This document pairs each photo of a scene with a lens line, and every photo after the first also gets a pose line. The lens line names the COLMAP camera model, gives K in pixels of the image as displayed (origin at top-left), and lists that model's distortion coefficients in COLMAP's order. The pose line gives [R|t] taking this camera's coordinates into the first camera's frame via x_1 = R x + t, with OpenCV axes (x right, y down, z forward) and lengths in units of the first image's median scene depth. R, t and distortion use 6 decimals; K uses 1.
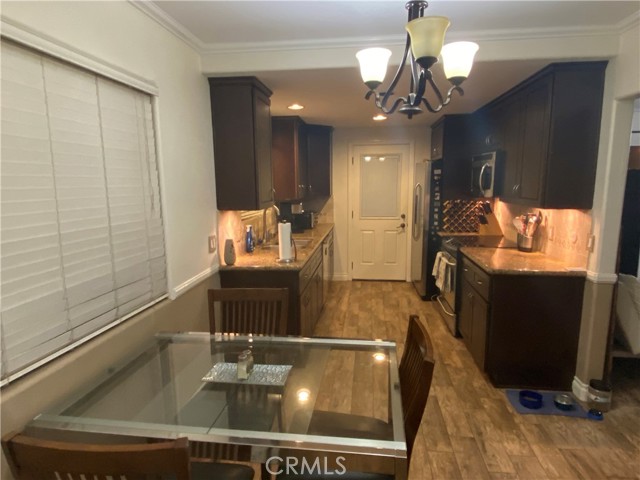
lens RADIAL K [[394.6, 0, 325.0], [0, 394.6, 241.9], [0, 0, 1]] dist [0.081802, -0.083481]
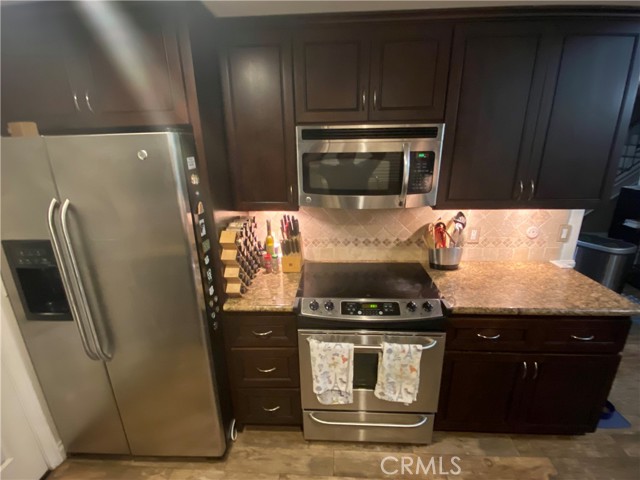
lens RADIAL K [[304.2, 0, 321.4], [0, 304.2, 240.7], [0, 0, 1]] dist [0.041812, -0.034282]
pose [[-0.048846, -0.298748, 0.953081, -0.023578], [0.171504, 0.937539, 0.302666, -0.297345], [-0.983972, 0.178241, 0.005442, 1.524659]]
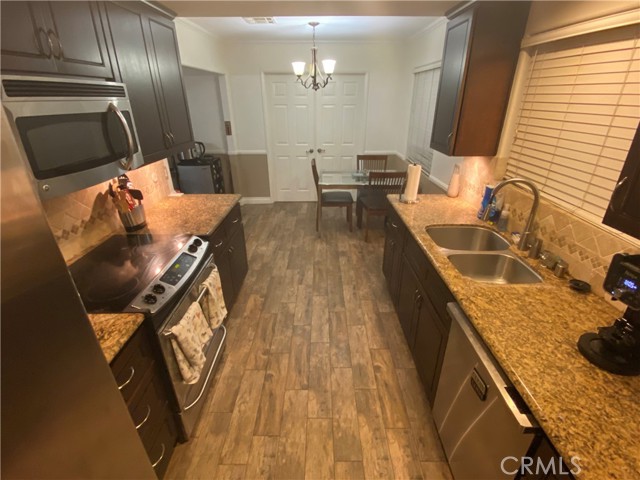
lens RADIAL K [[304.2, 0, 321.4], [0, 304.2, 240.7], [0, 0, 1]] dist [0.041812, -0.034282]
pose [[-0.993790, 0.057279, -0.095400, 0.253033], [-0.005695, 0.830031, 0.557689, -0.365948], [0.111129, 0.554768, -0.824550, 1.943575]]
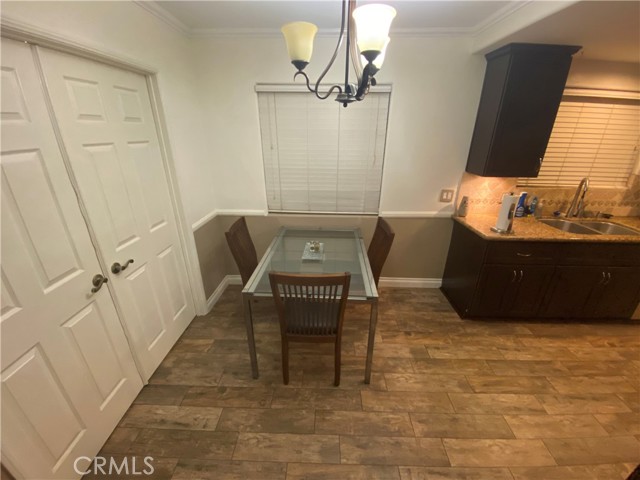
lens RADIAL K [[259.7, 0, 319.9], [0, 259.7, 241.2], [0, 0, 1]] dist [0.018075, -0.019275]
pose [[0.084855, 0.397986, -0.913459, 0.576217], [-0.159043, 0.910421, 0.381888, -0.130213], [0.983618, 0.112874, 0.140550, 0.483352]]
